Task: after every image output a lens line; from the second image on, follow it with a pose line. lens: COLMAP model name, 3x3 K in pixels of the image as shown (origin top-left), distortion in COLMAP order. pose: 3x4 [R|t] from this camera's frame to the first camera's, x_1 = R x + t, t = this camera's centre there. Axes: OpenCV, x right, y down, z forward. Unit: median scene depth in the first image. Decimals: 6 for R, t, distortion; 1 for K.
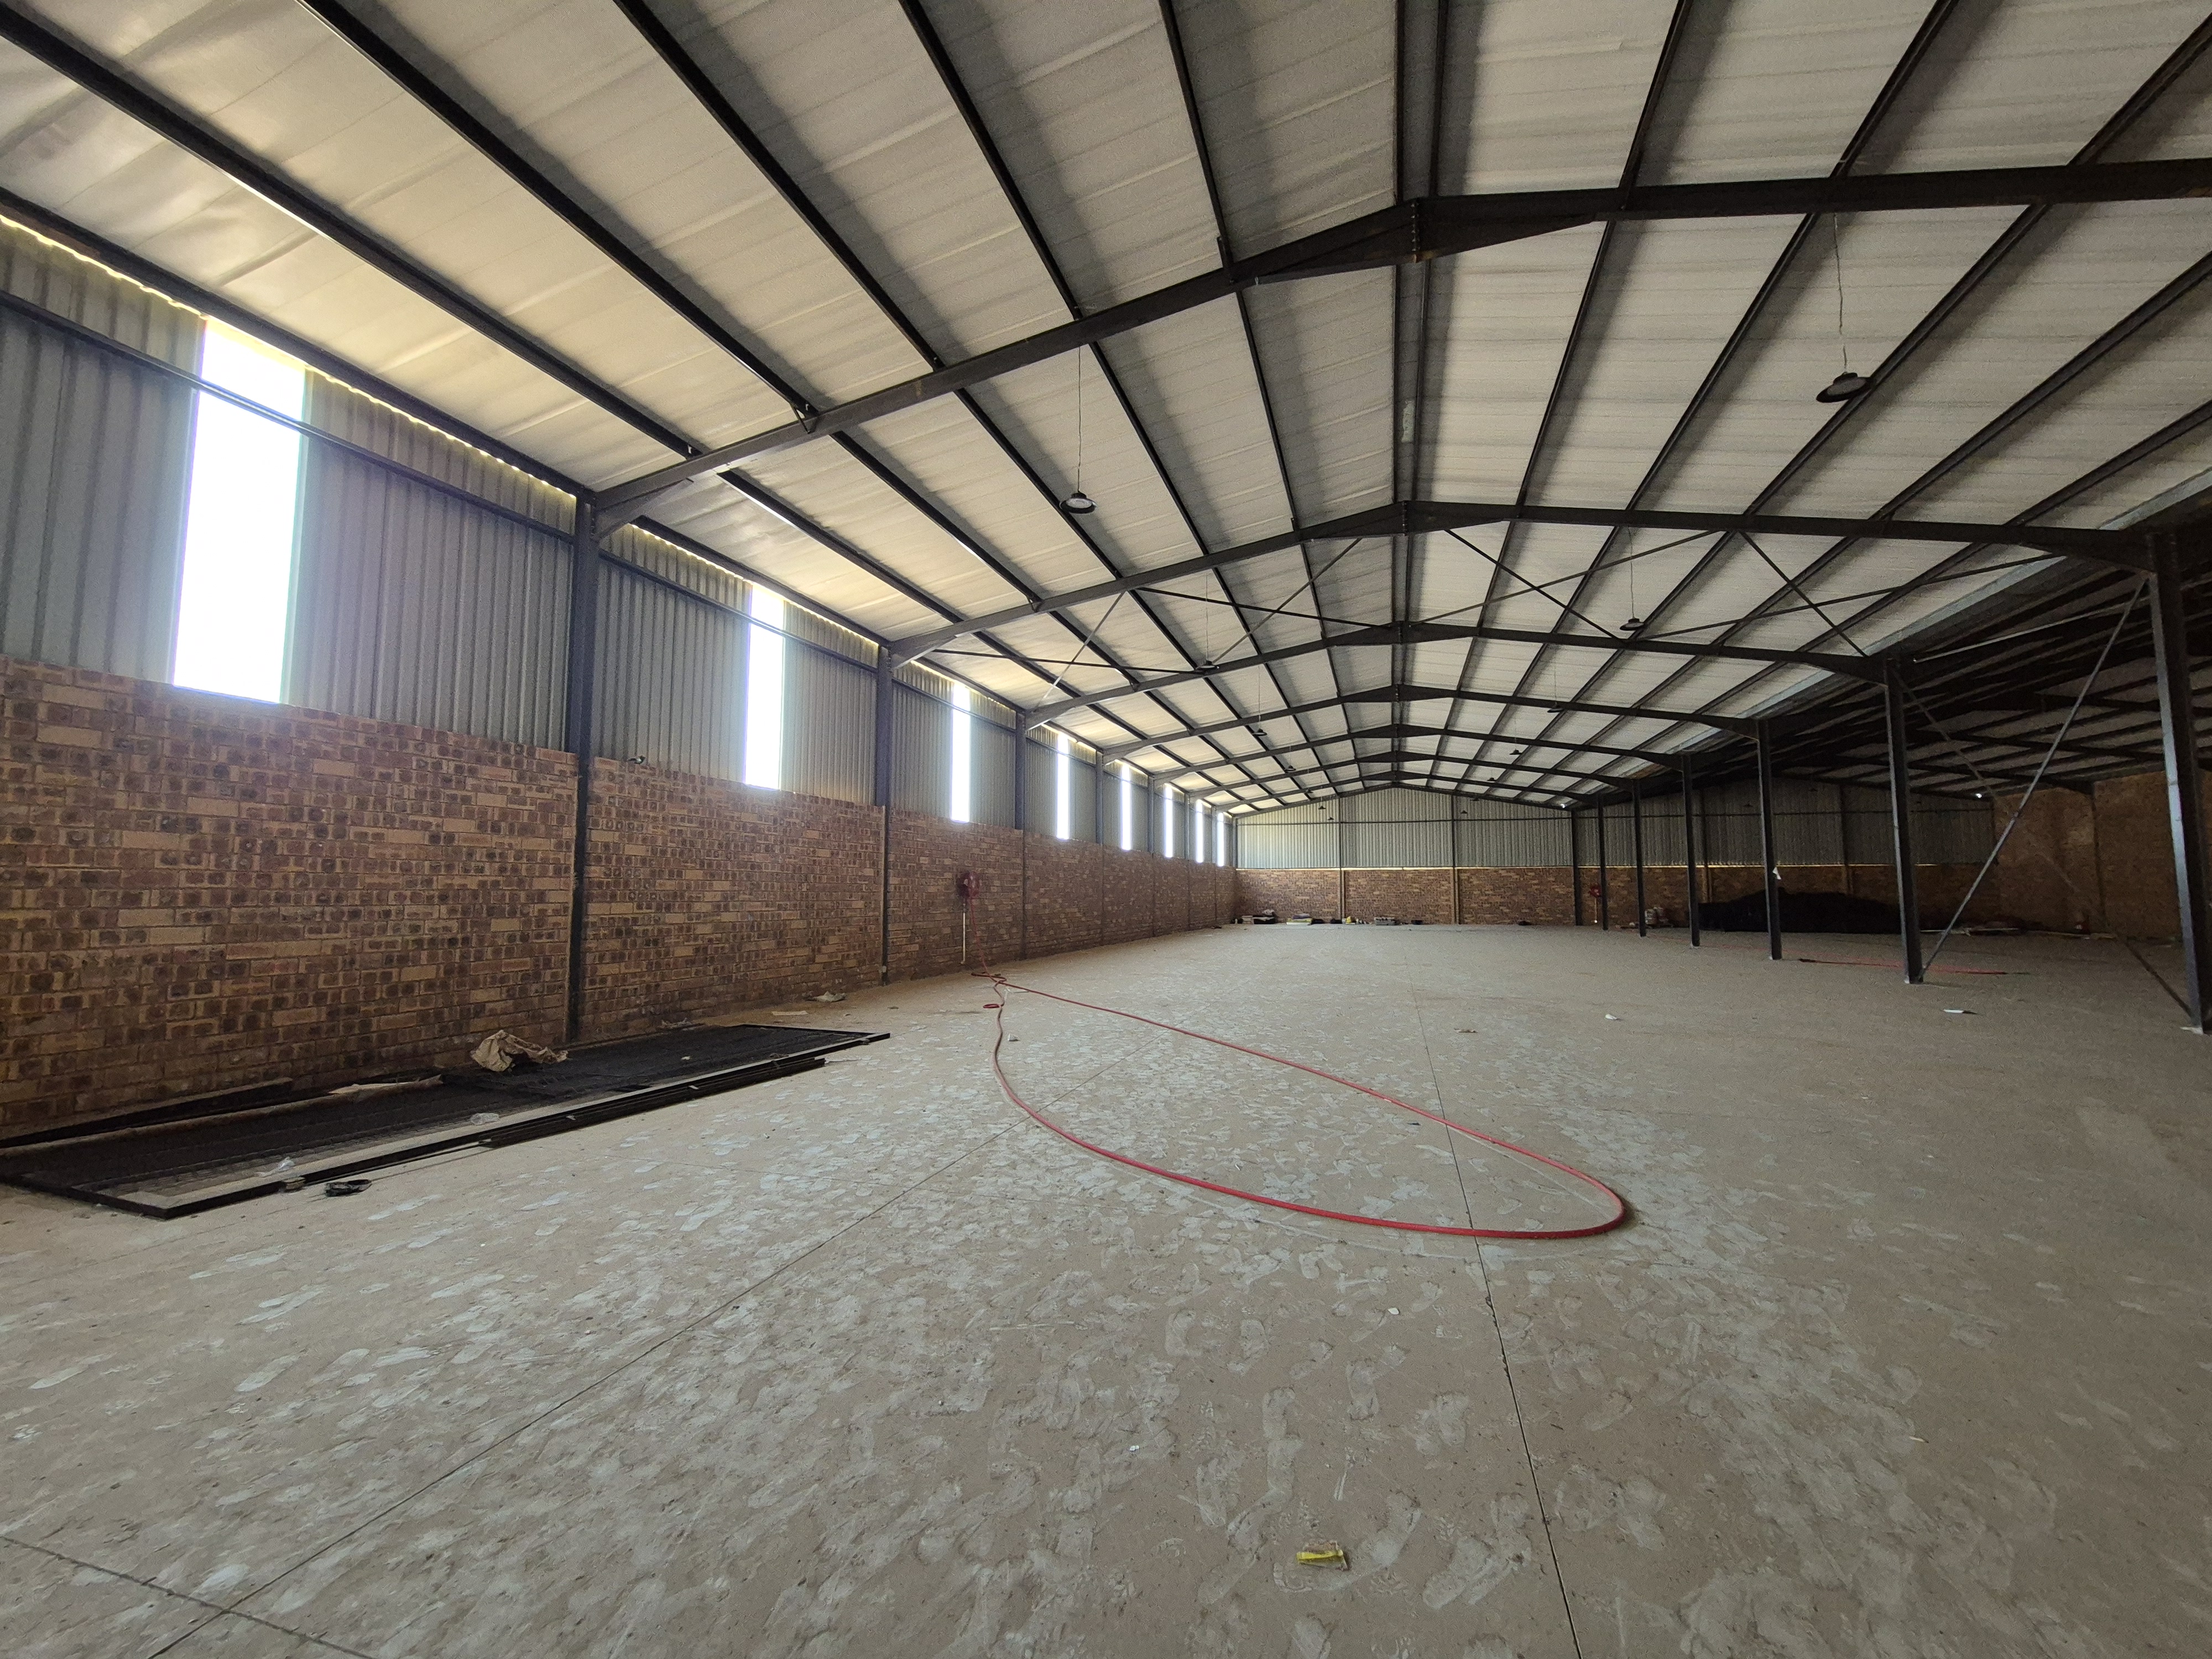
lens RADIAL K [[920.9, 0, 1092.8], [0, 920.9, 825.1], [0, 0, 1]] dist [0.002381, -0.000806]
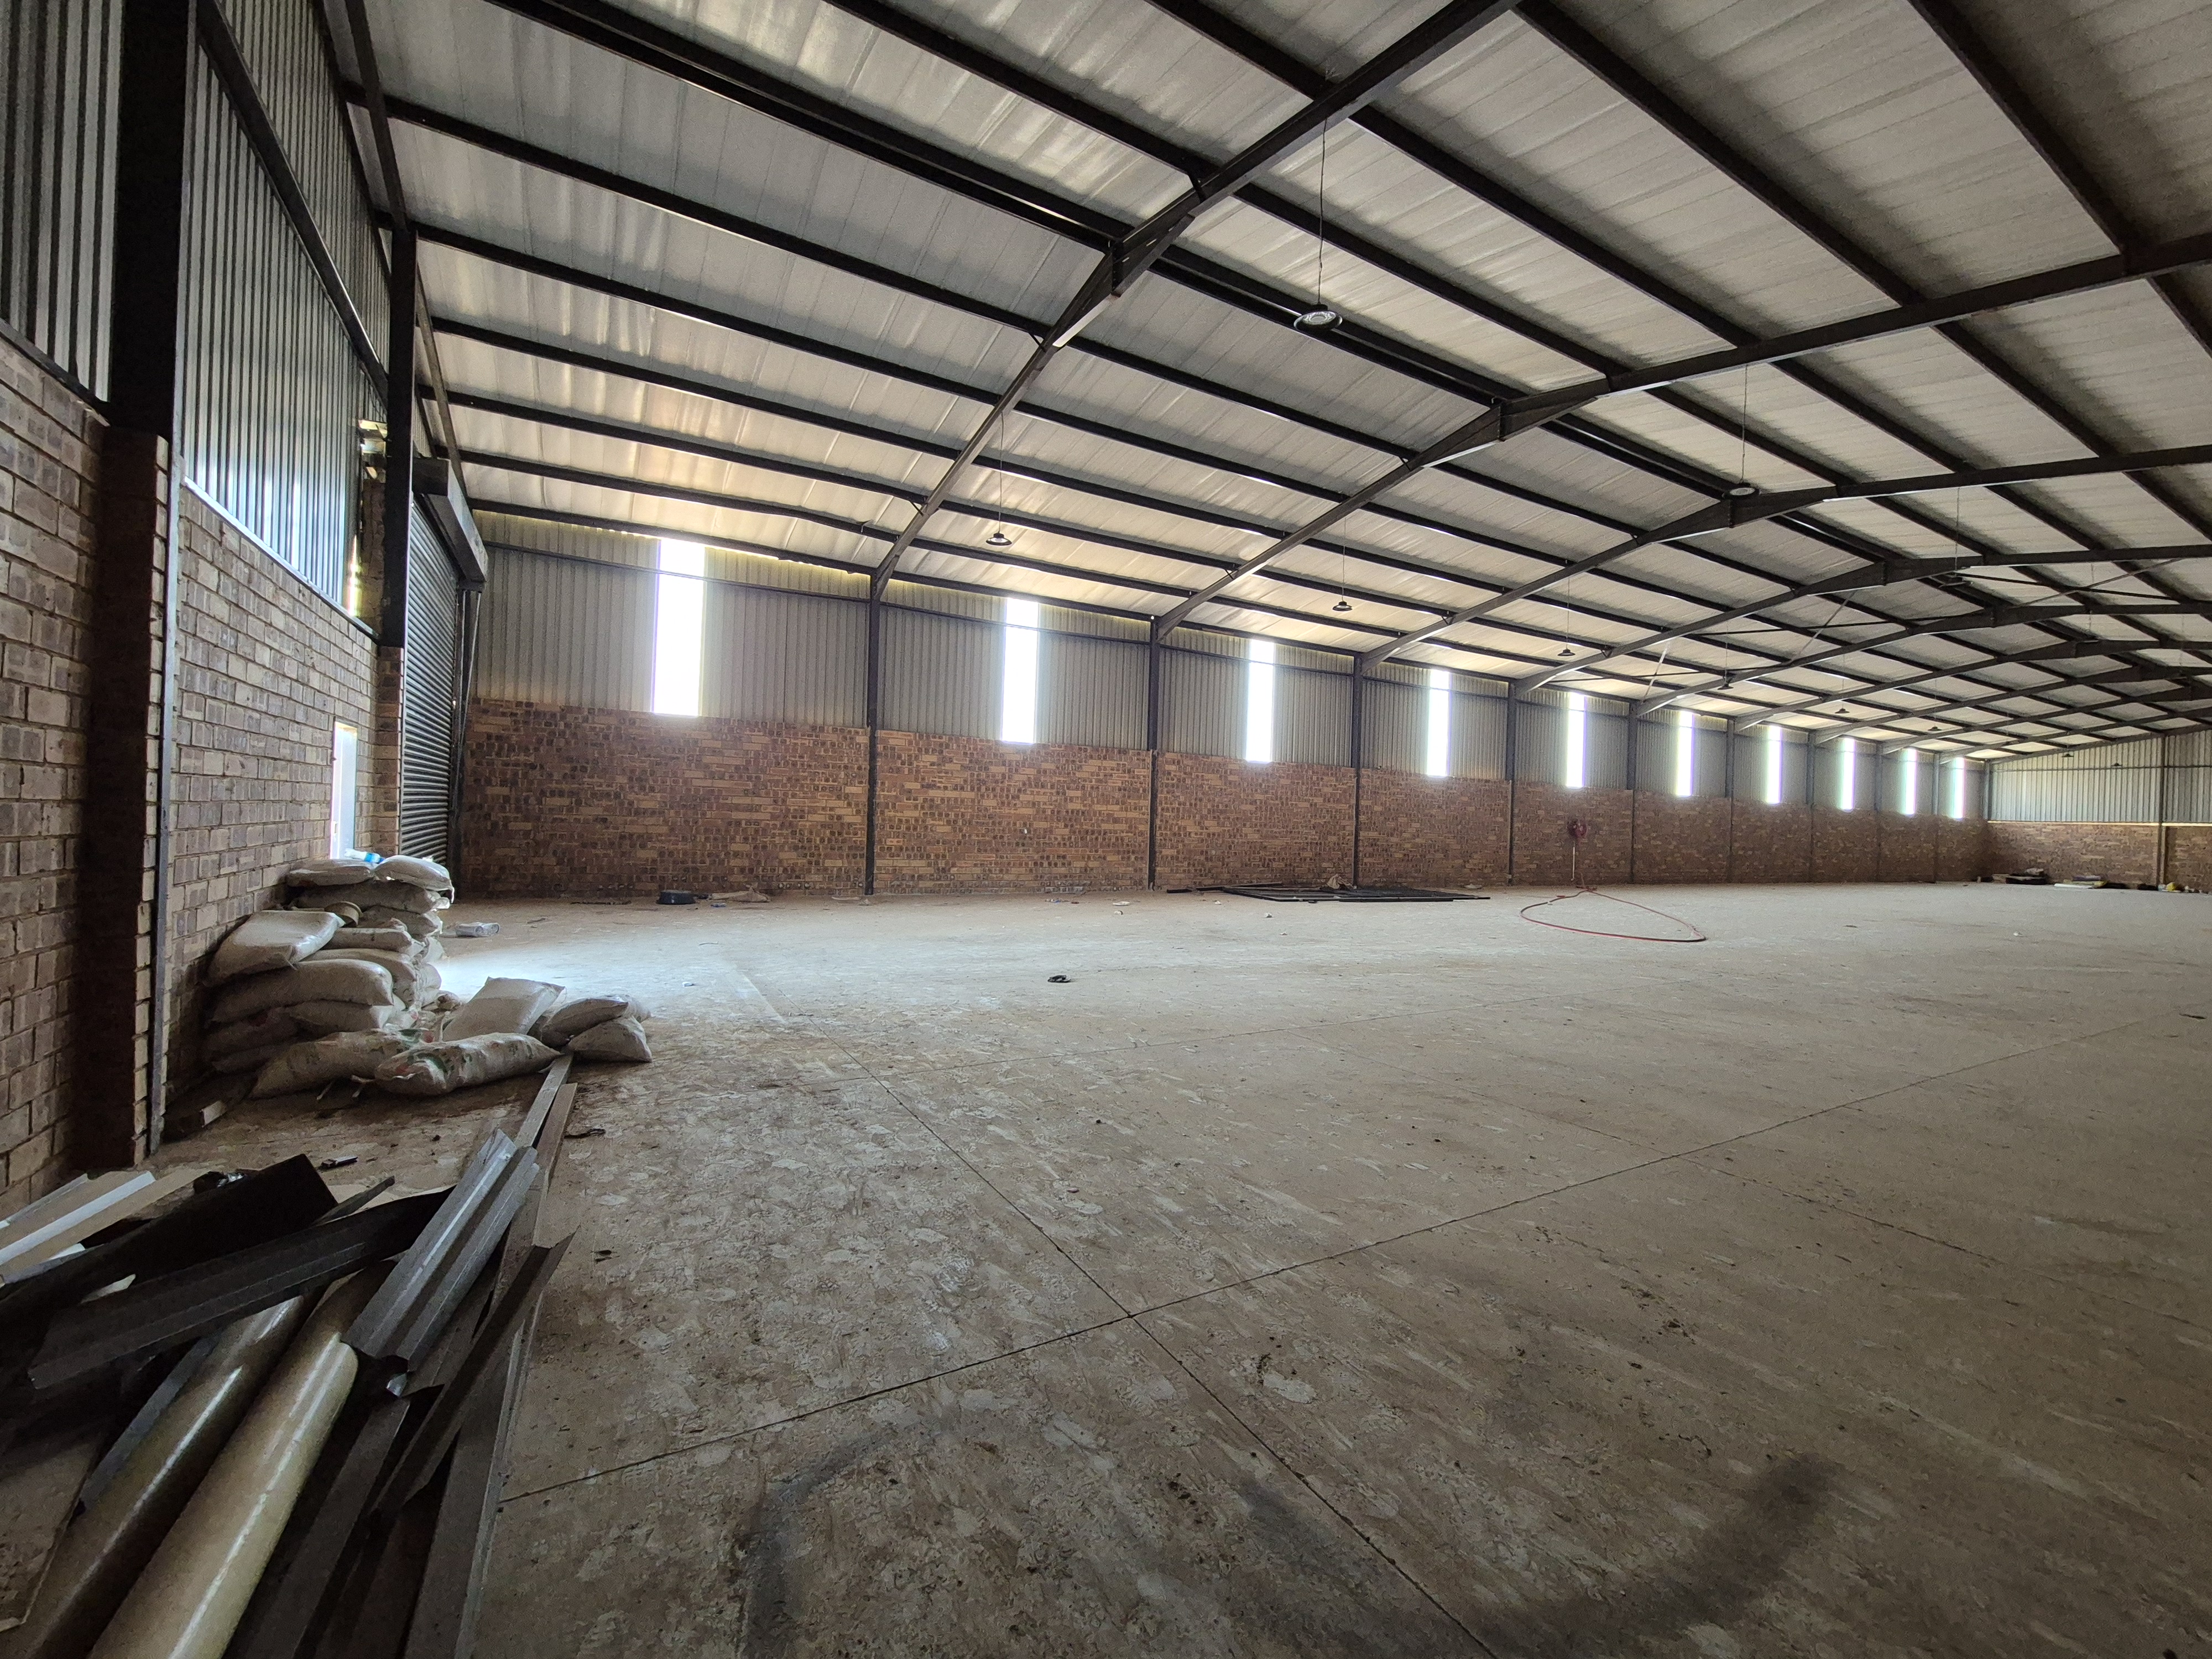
lens RADIAL K [[920.9, 0, 1118.9], [0, 920.9, 819.2], [0, 0, 1]] dist [0.002381, -0.000806]
pose [[0.761985, 0.024834, -0.647118, 0.350012], [0.014940, 0.998324, 0.055904, -0.059920], [0.647422, -0.052266, 0.760337, -0.821952]]
